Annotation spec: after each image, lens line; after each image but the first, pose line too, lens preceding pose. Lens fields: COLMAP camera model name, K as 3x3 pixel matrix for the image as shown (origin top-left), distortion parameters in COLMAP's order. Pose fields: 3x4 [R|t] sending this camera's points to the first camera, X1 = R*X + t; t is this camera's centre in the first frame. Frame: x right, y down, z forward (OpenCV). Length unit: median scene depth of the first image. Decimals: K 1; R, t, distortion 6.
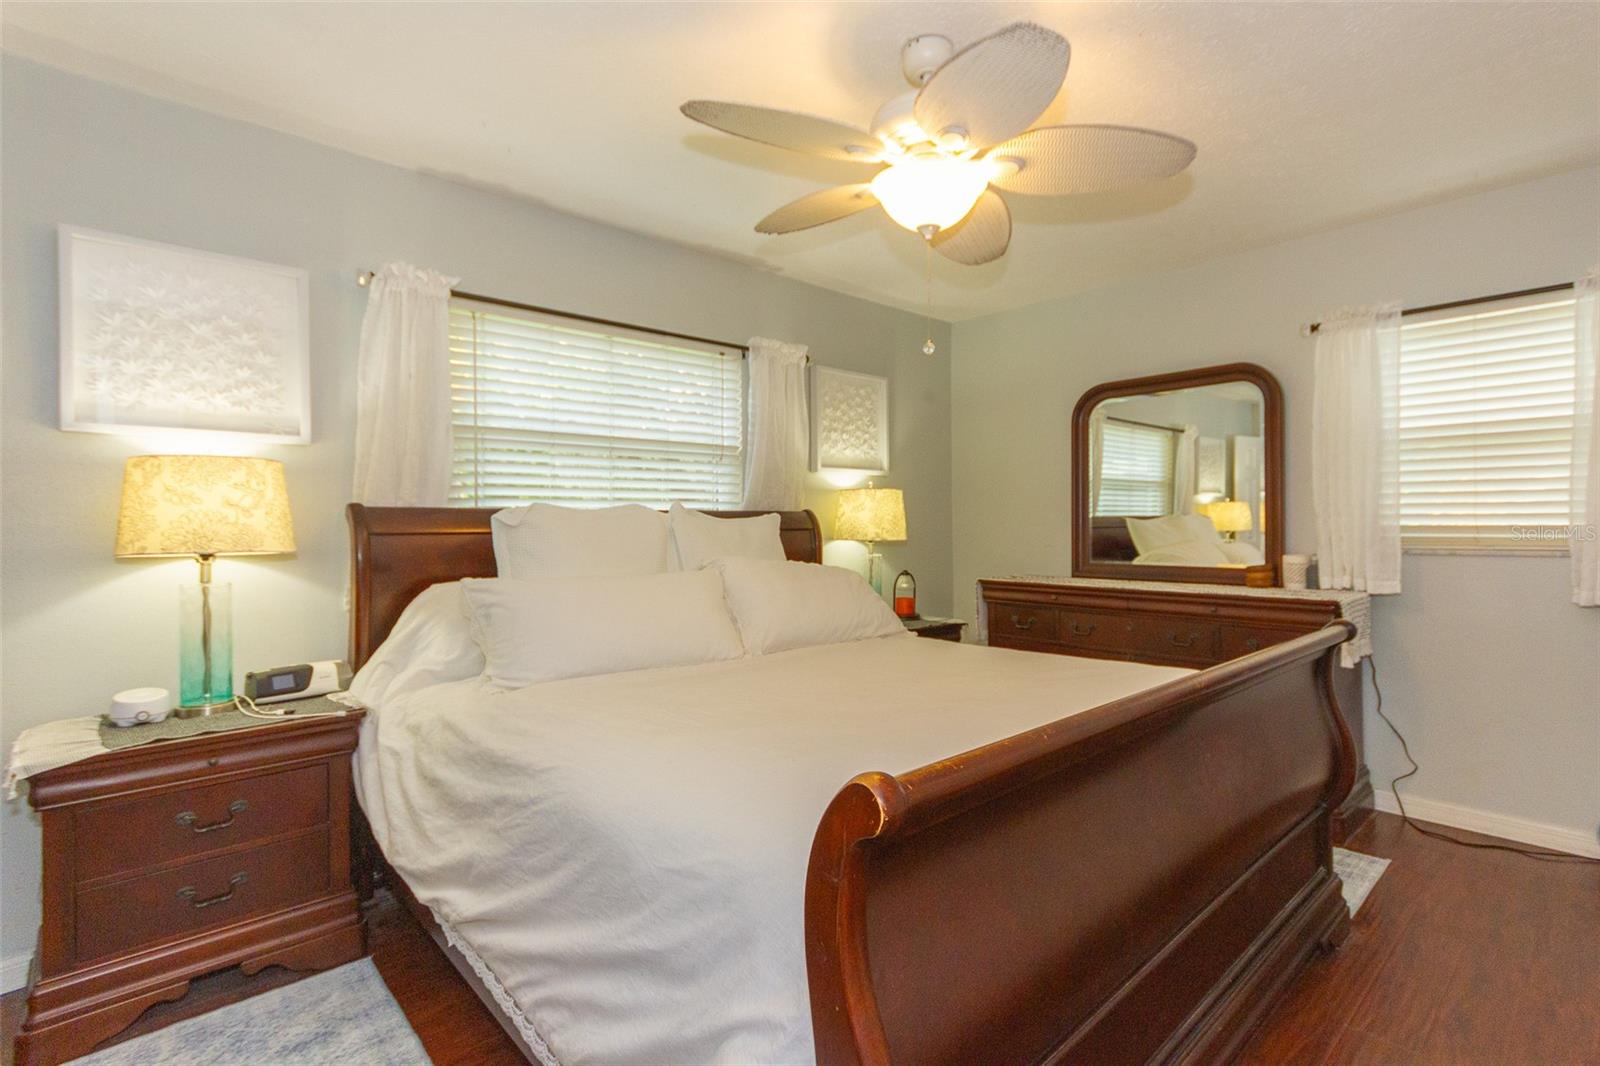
lens RADIAL K [[751.4, 0, 794.8], [0, 751.4, 530.5], [0, 0, 1]] dist [0.008091, 0.000381]
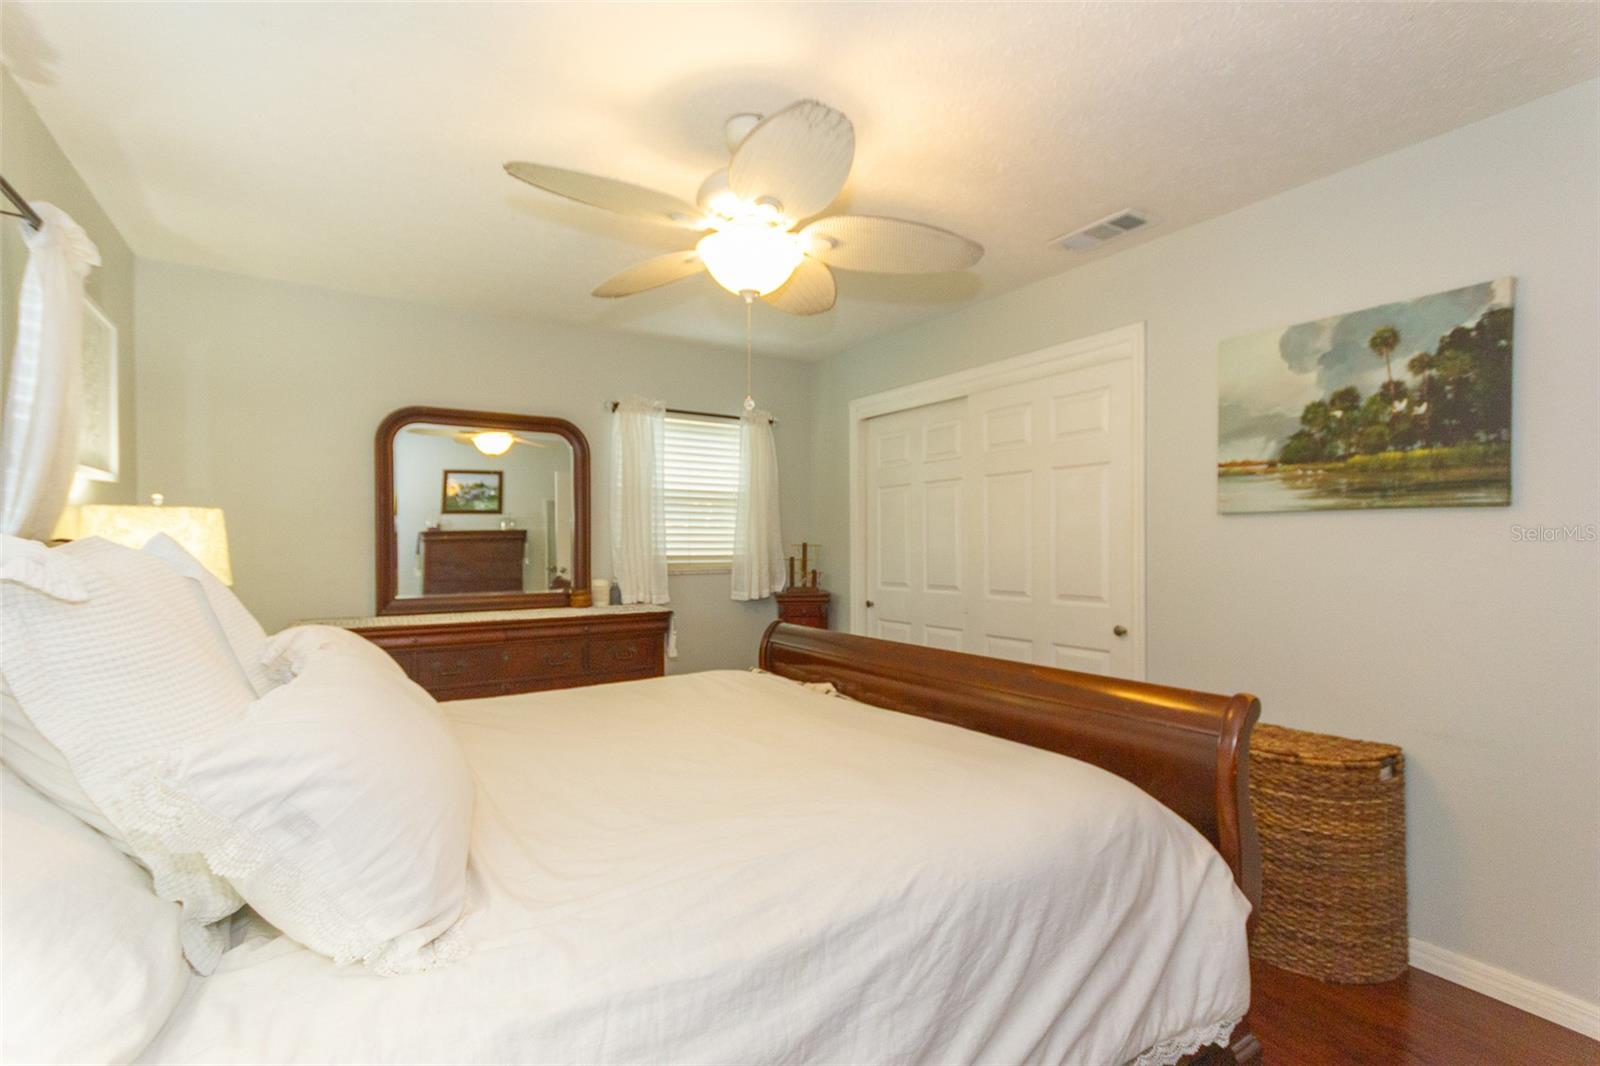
lens RADIAL K [[751.4, 0, 793.9], [0, 751.4, 536.2], [0, 0, 1]] dist [0.008091, 0.000381]
pose [[0.181281, 0.017053, 0.983283, -0.548932], [0.014375, 0.999697, -0.019988, -0.011131], [-0.983326, 0.017758, 0.180981, 0.475906]]
